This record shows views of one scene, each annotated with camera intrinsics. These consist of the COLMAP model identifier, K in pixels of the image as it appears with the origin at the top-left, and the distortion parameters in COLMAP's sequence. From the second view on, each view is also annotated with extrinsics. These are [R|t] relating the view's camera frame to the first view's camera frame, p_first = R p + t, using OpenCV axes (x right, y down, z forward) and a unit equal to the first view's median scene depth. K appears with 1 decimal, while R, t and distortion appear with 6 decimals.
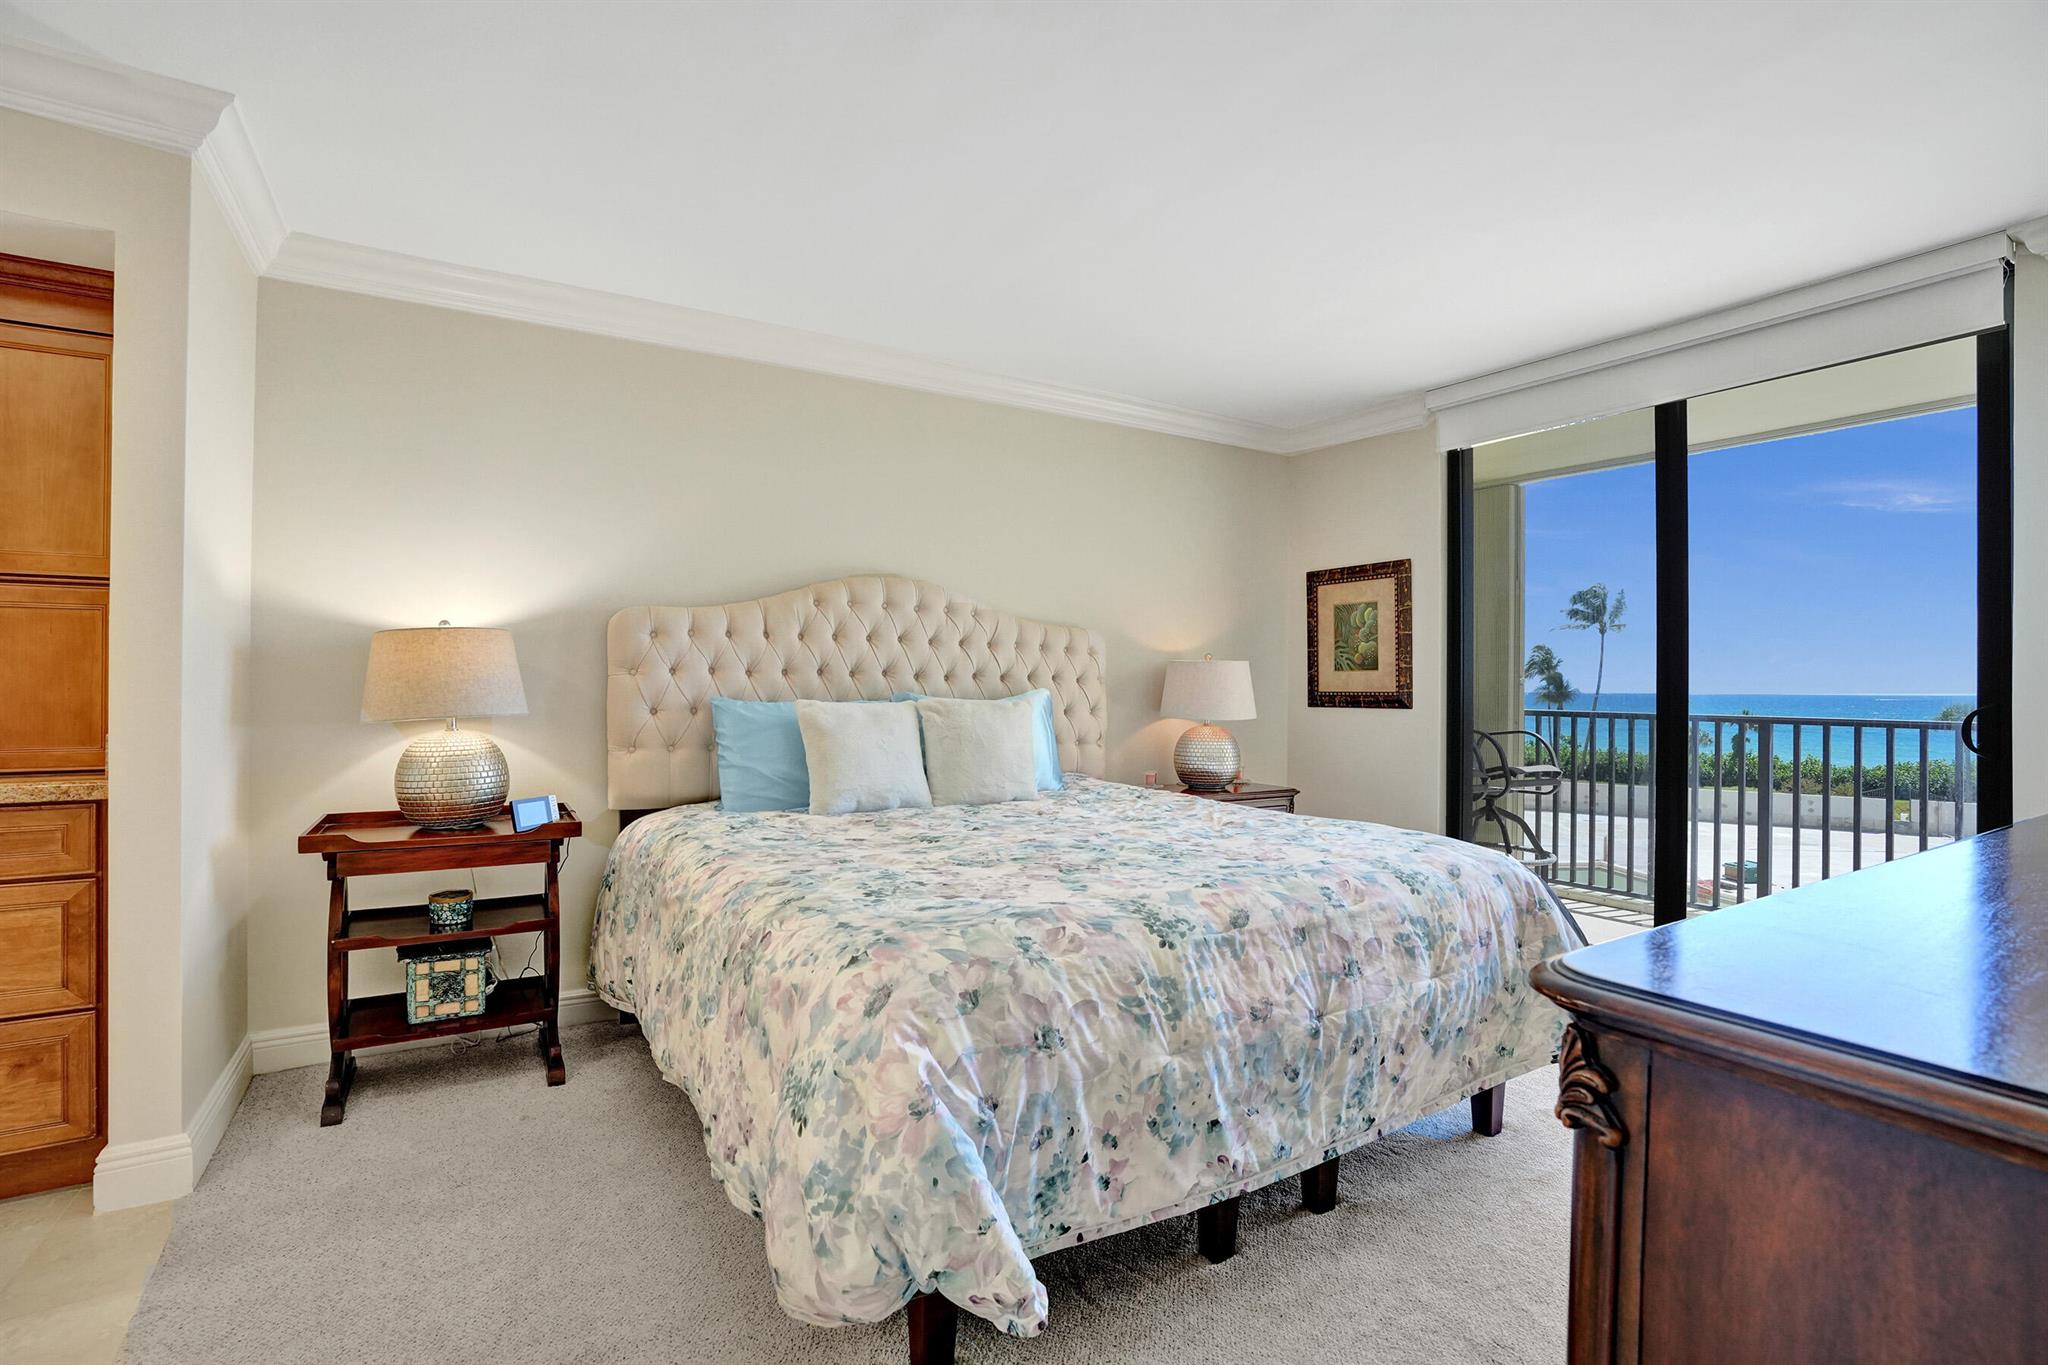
lens RADIAL K [[893.8, 0, 1024.0], [0, 893.8, 682.5], [0, 0, 1]] dist [0.012624, -0.007087]
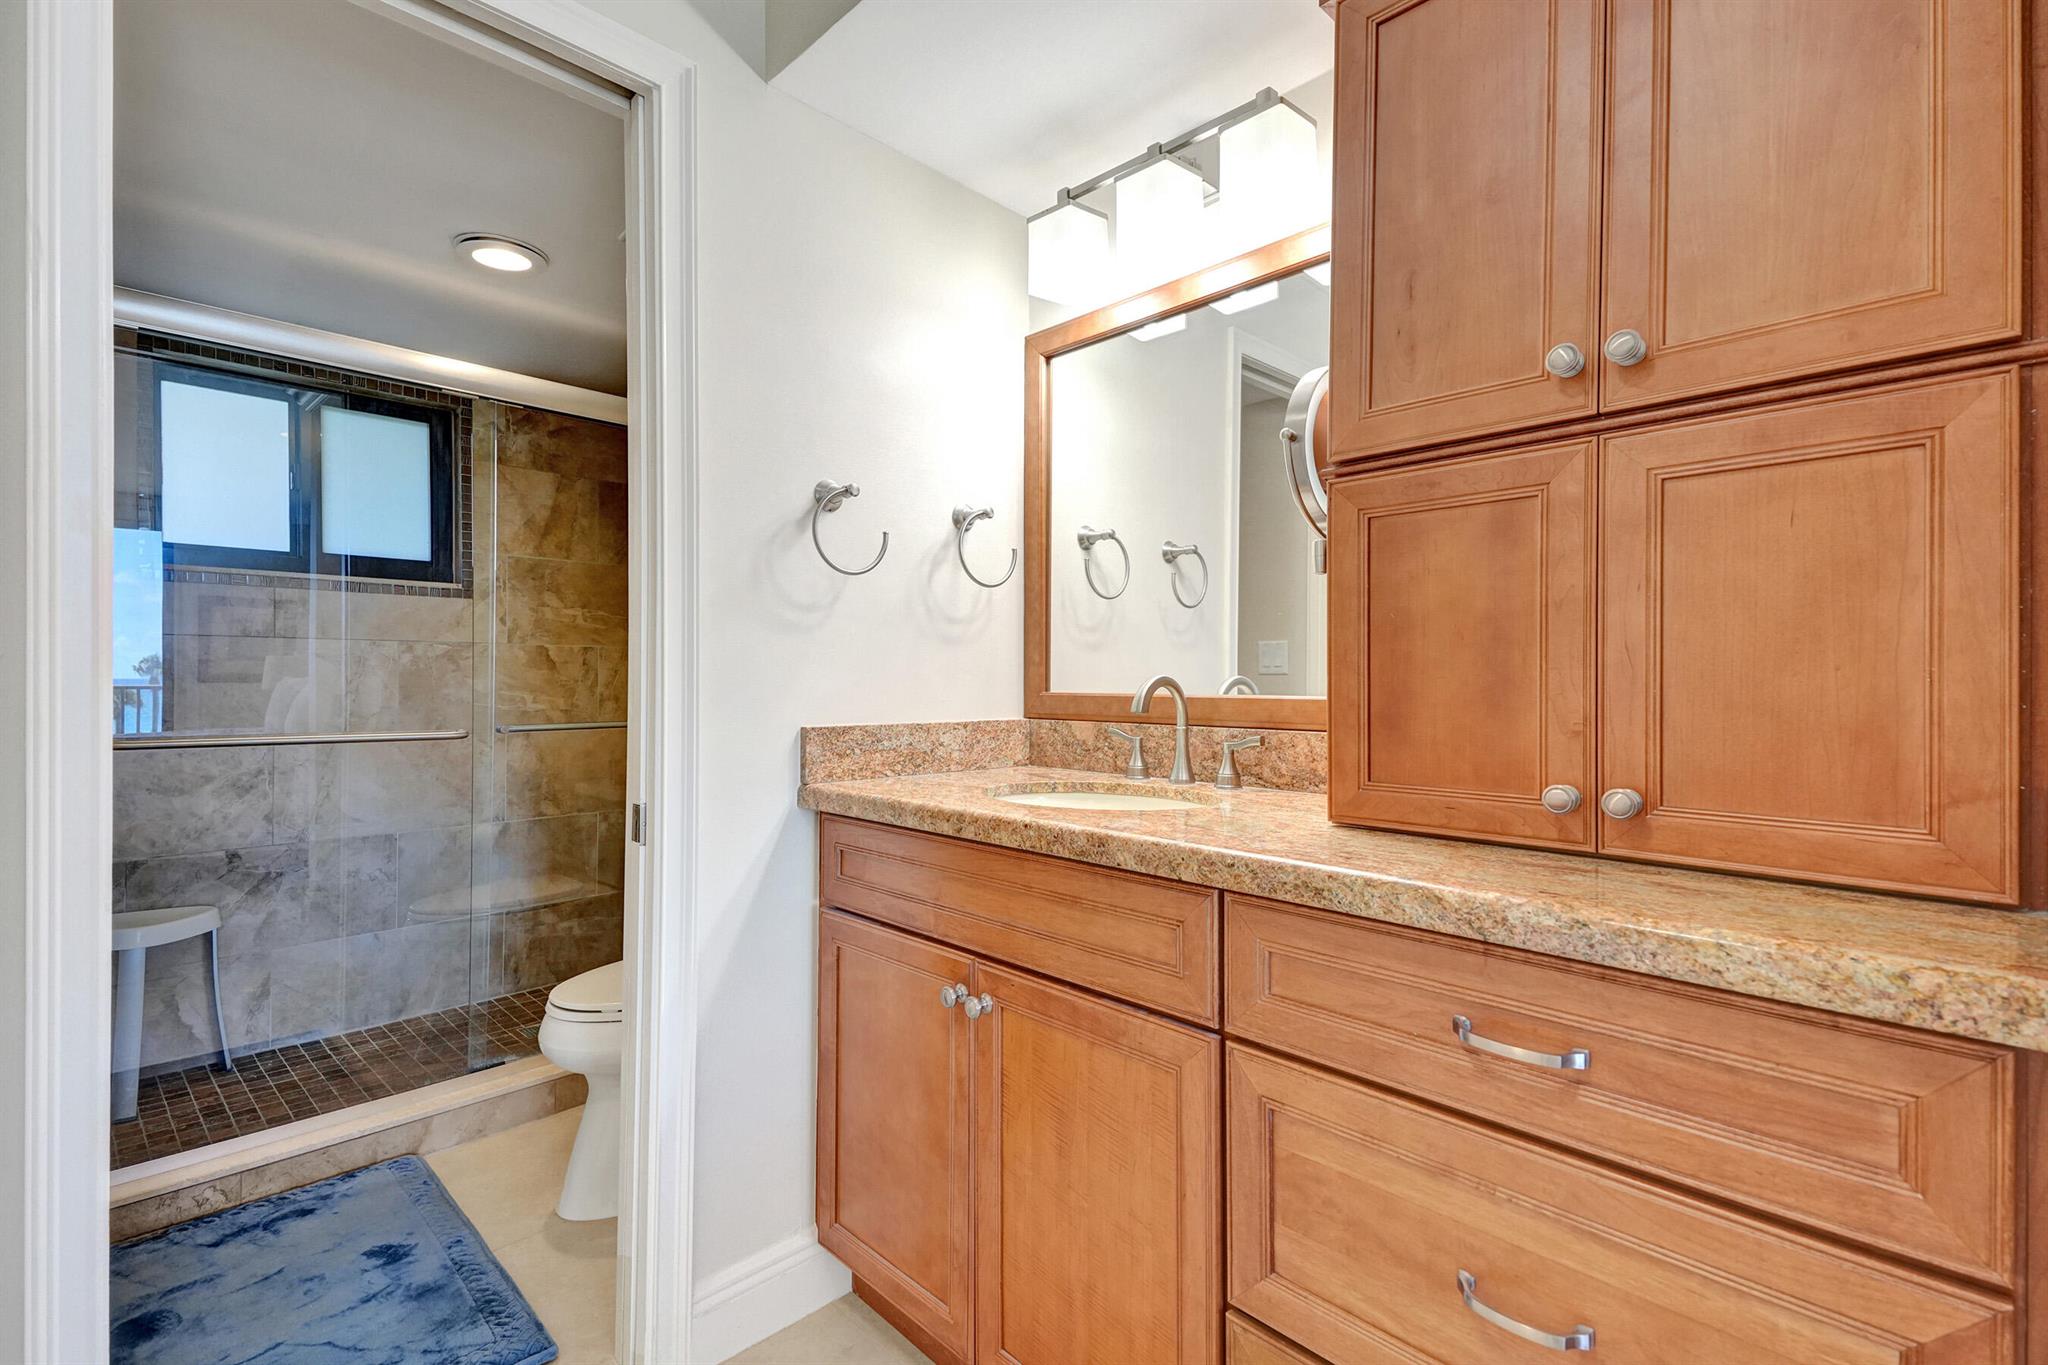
lens RADIAL K [[906.4, 0, 1026.0], [0, 906.4, 685.5], [0, 0, 1]] dist [0.064109, -0.026388]
pose [[0.224733, -0.001715, -0.974419, -0.809516], [0.000162, 0.999999, -0.001723, 0.016413], [0.974420, 0.000229, 0.224733, 0.620488]]
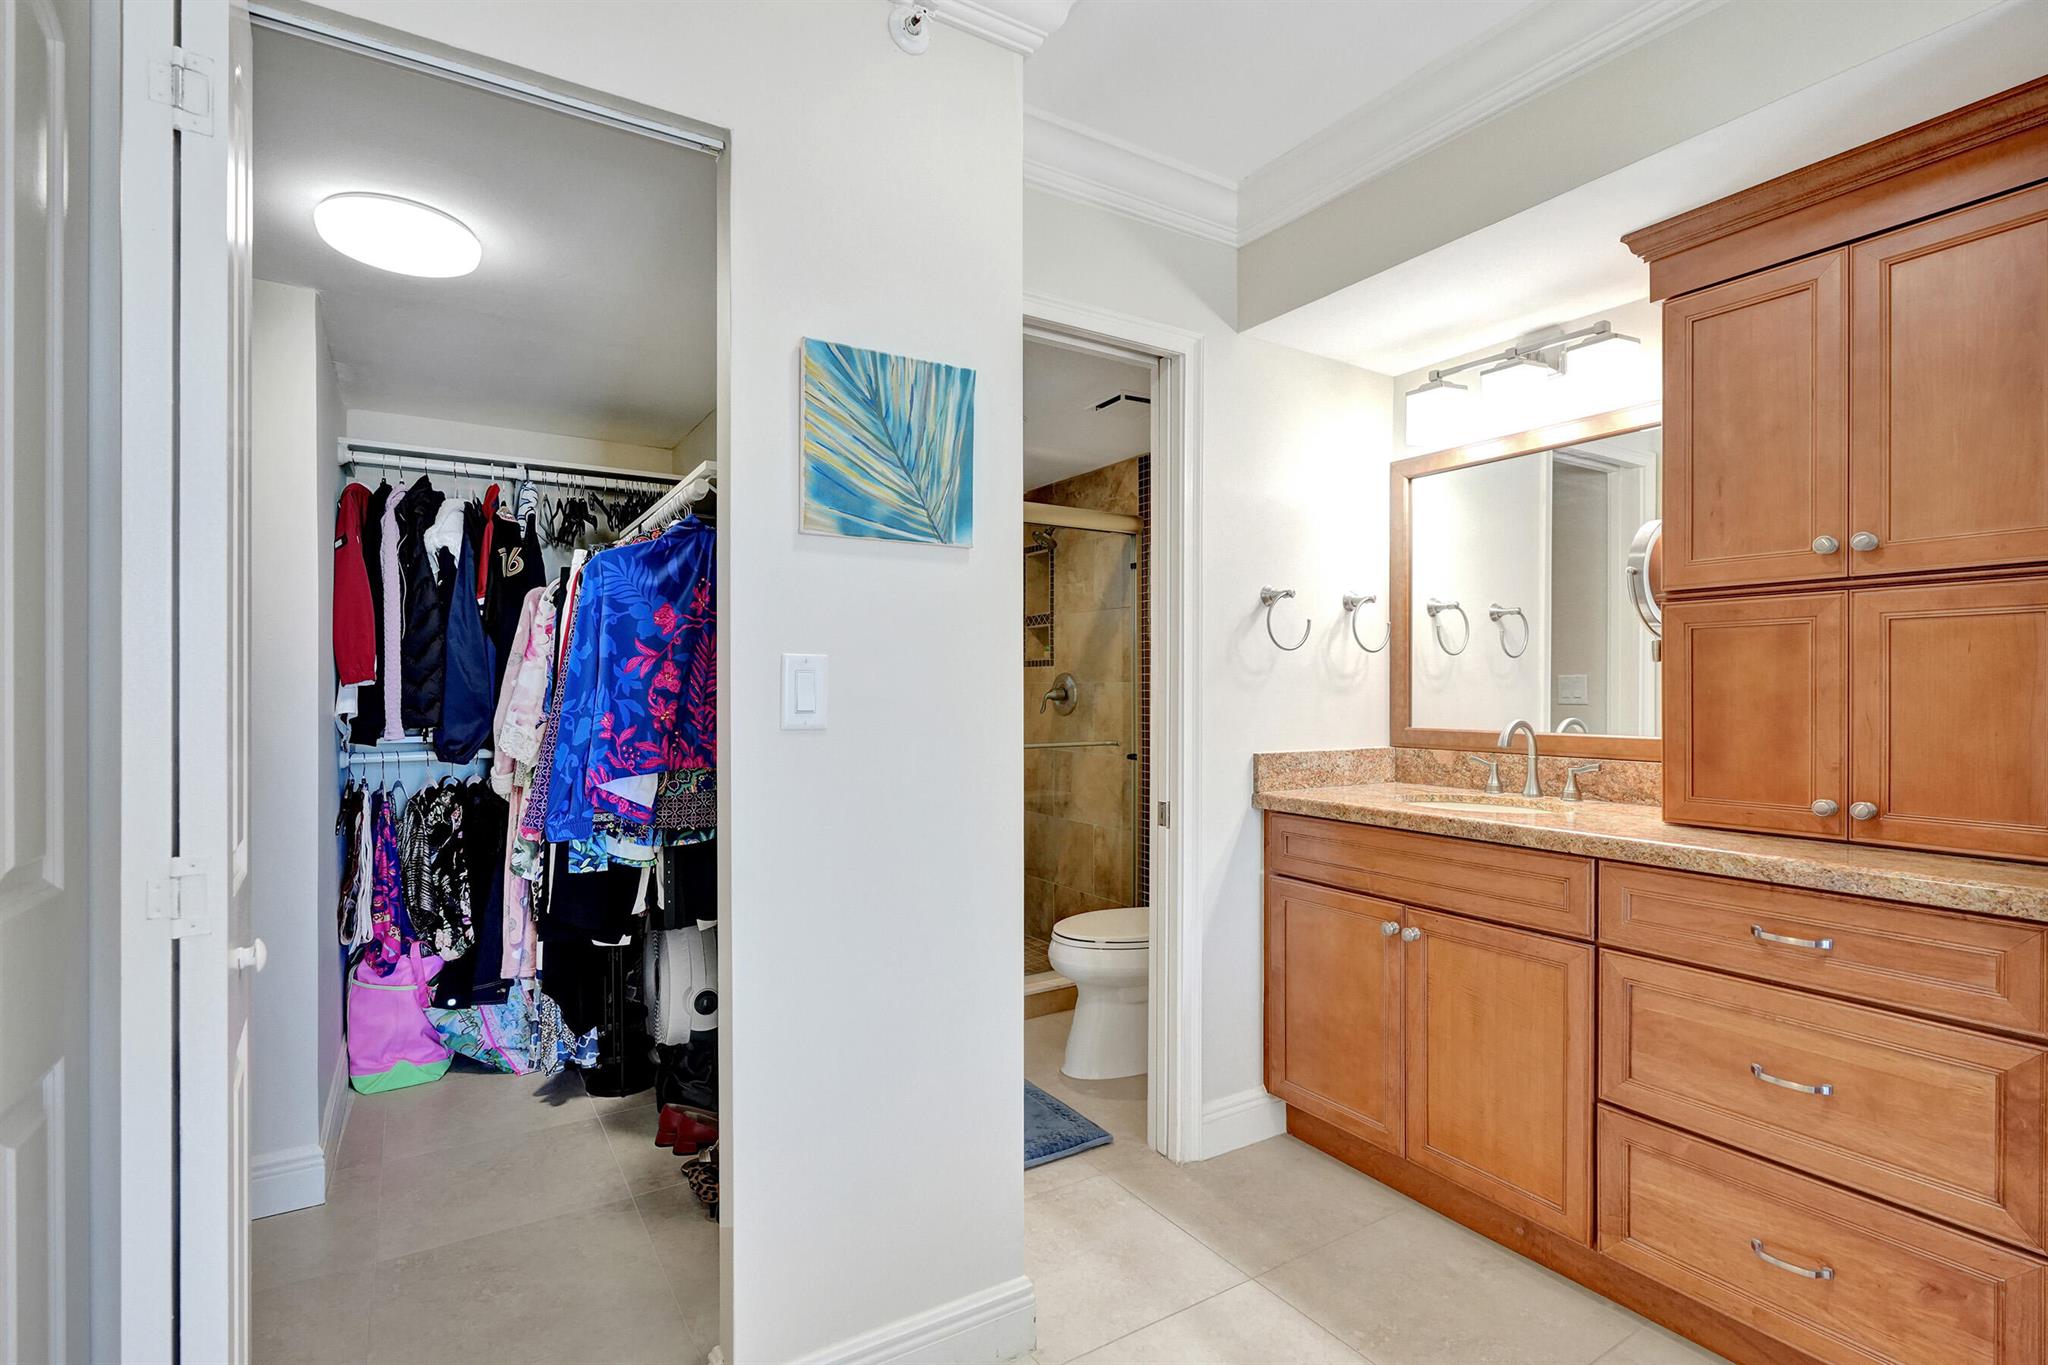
lens RADIAL K [[960.5, 0, 1023.8], [0, 960.5, 696.9], [0, 0, 1]] dist [-0.000128, 0.000036]
pose [[0.017908, 0.001521, -0.999838, -0.392754], [0.001535, 0.999998, 0.001549, -0.024174], [0.999838, -0.001562, 0.017906, 0.289069]]
